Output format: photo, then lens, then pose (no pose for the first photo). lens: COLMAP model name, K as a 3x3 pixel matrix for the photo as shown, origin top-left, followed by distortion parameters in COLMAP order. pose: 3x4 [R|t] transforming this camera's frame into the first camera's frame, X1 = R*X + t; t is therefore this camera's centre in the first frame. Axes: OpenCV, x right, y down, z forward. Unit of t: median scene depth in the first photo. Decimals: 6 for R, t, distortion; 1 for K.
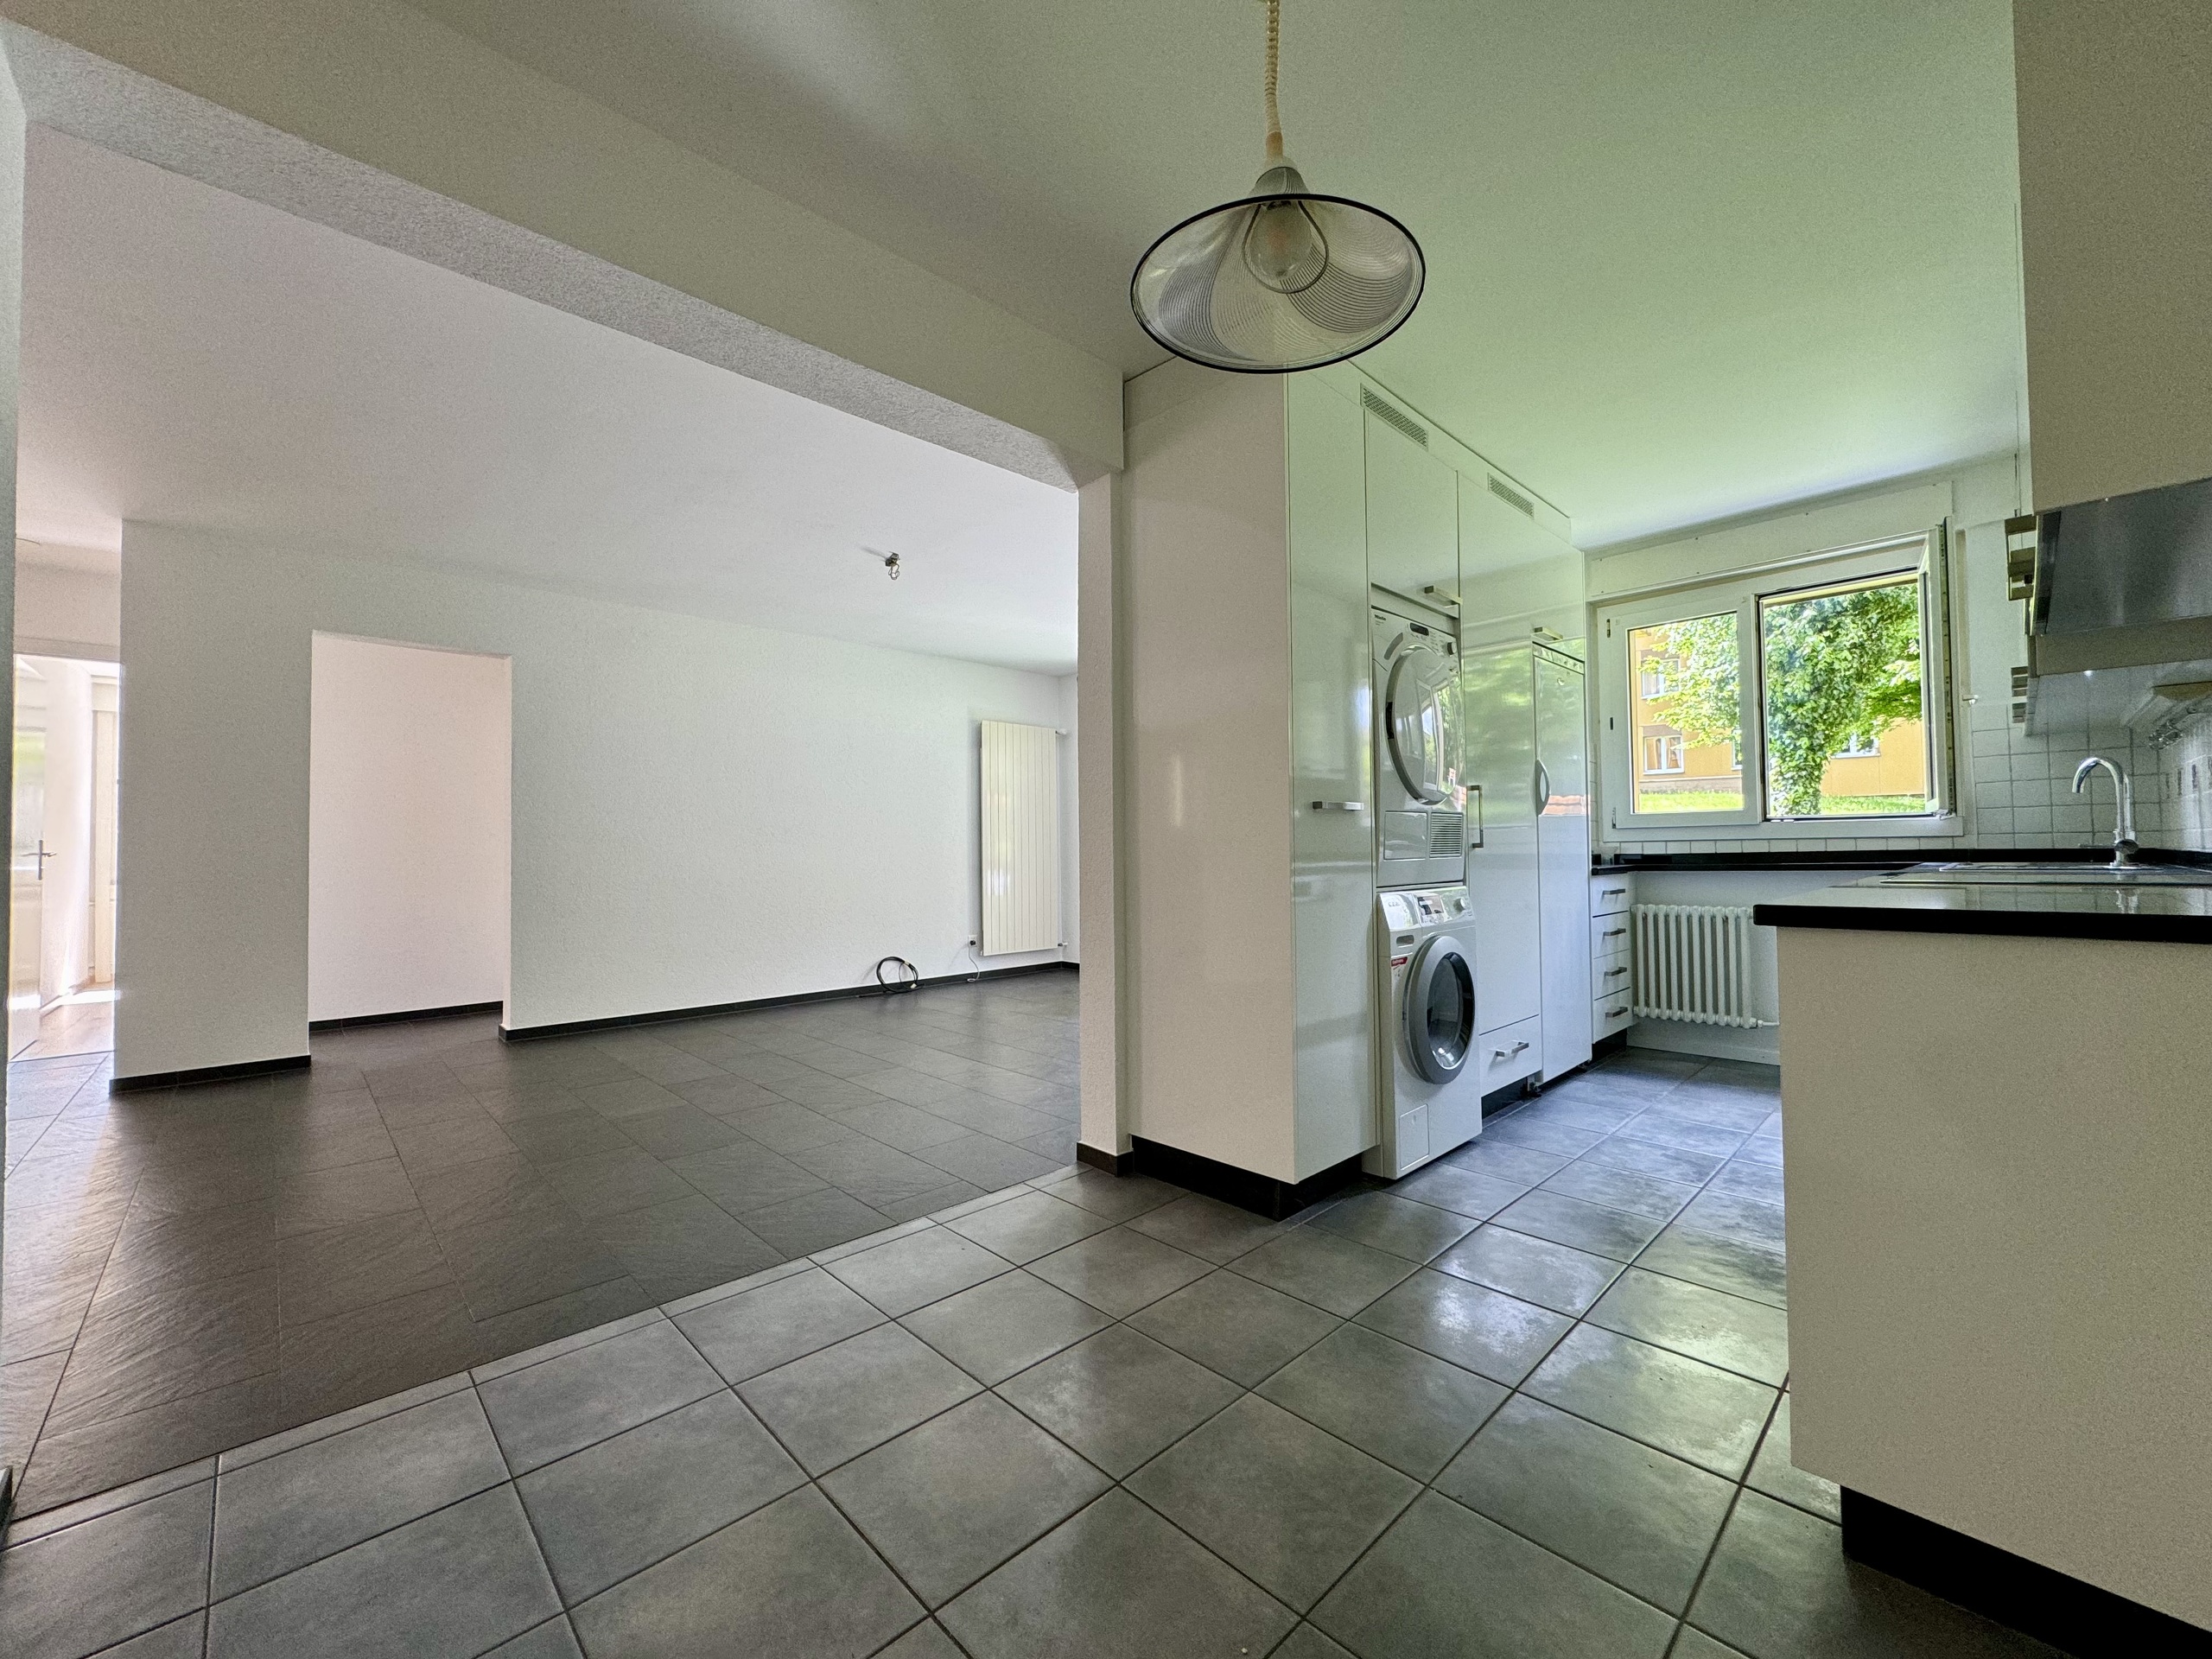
lens RADIAL K [[884.2, 0, 1099.8], [0, 884.2, 834.3], [0, 0, 1]] dist [0.000444, 0.000126]
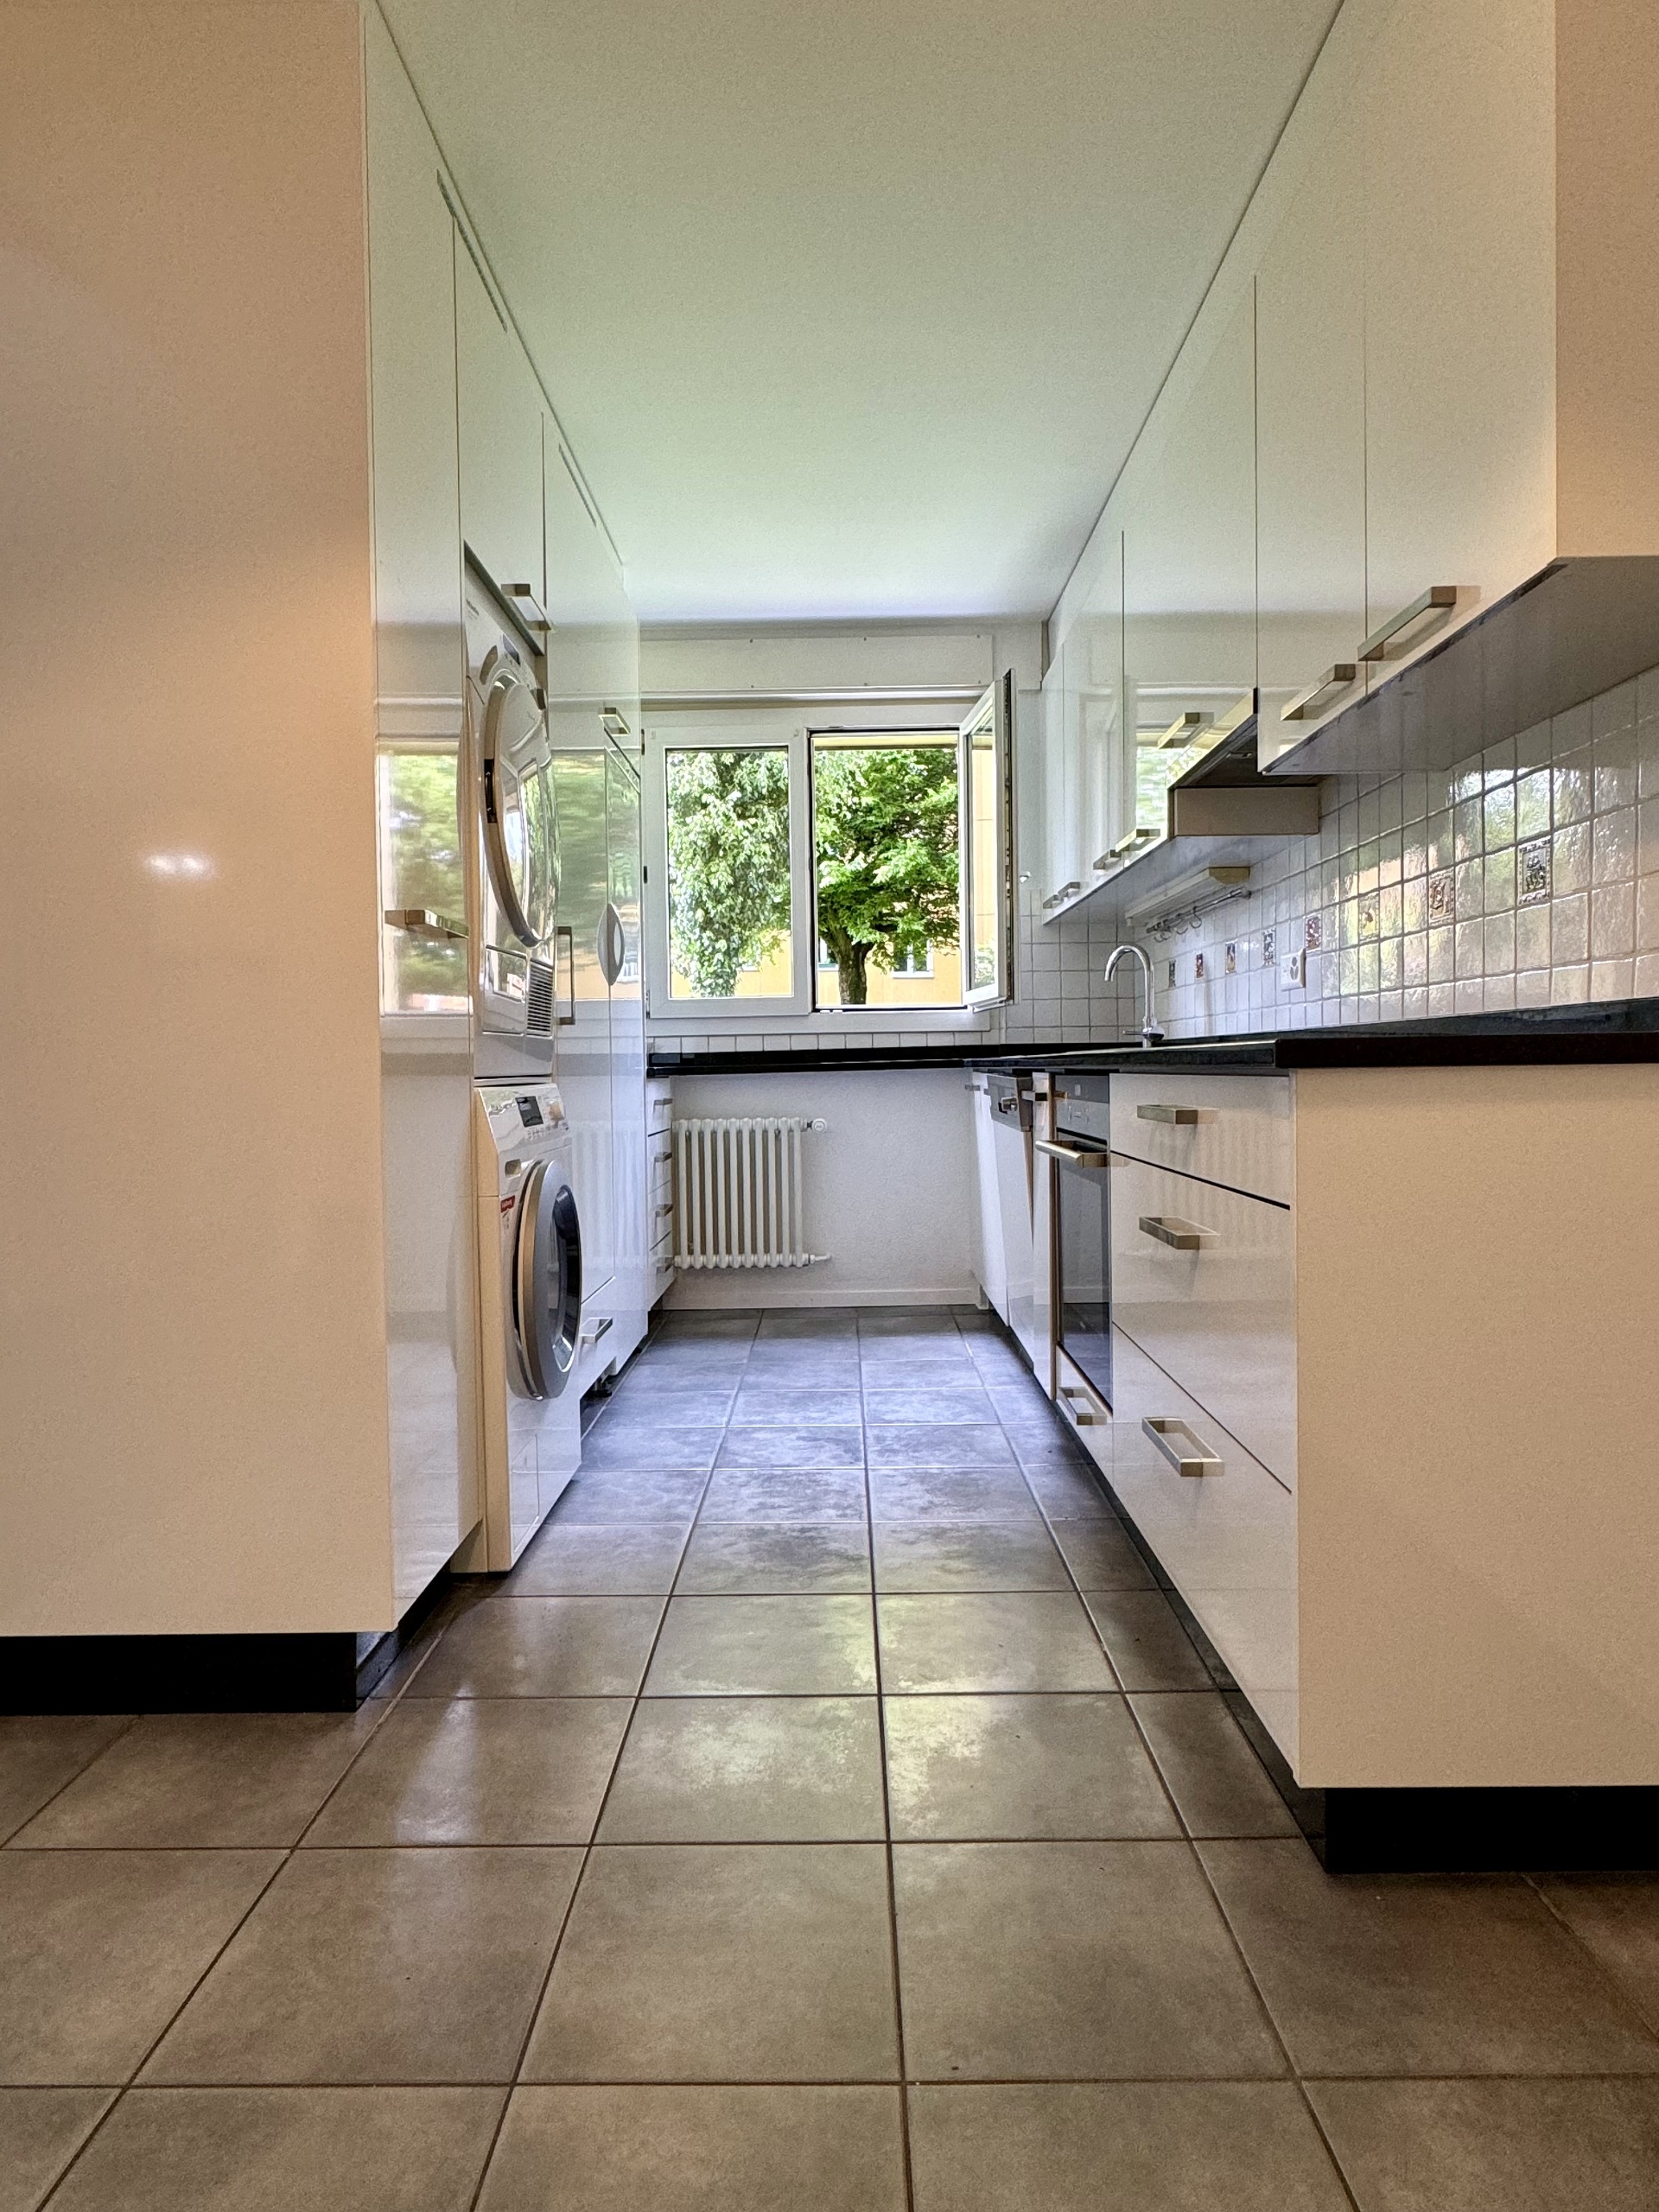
lens RADIAL K [[1274.2, 0, 826.8], [0, 1274.2, 1093.7], [0, 0, 1]] dist [-0.003016, 0.000150]
pose [[0.697254, -0.012687, 0.716712, -0.109207], [-0.006470, 0.999691, 0.023990, 0.043590], [-0.716795, -0.021364, 0.696956, 0.229674]]
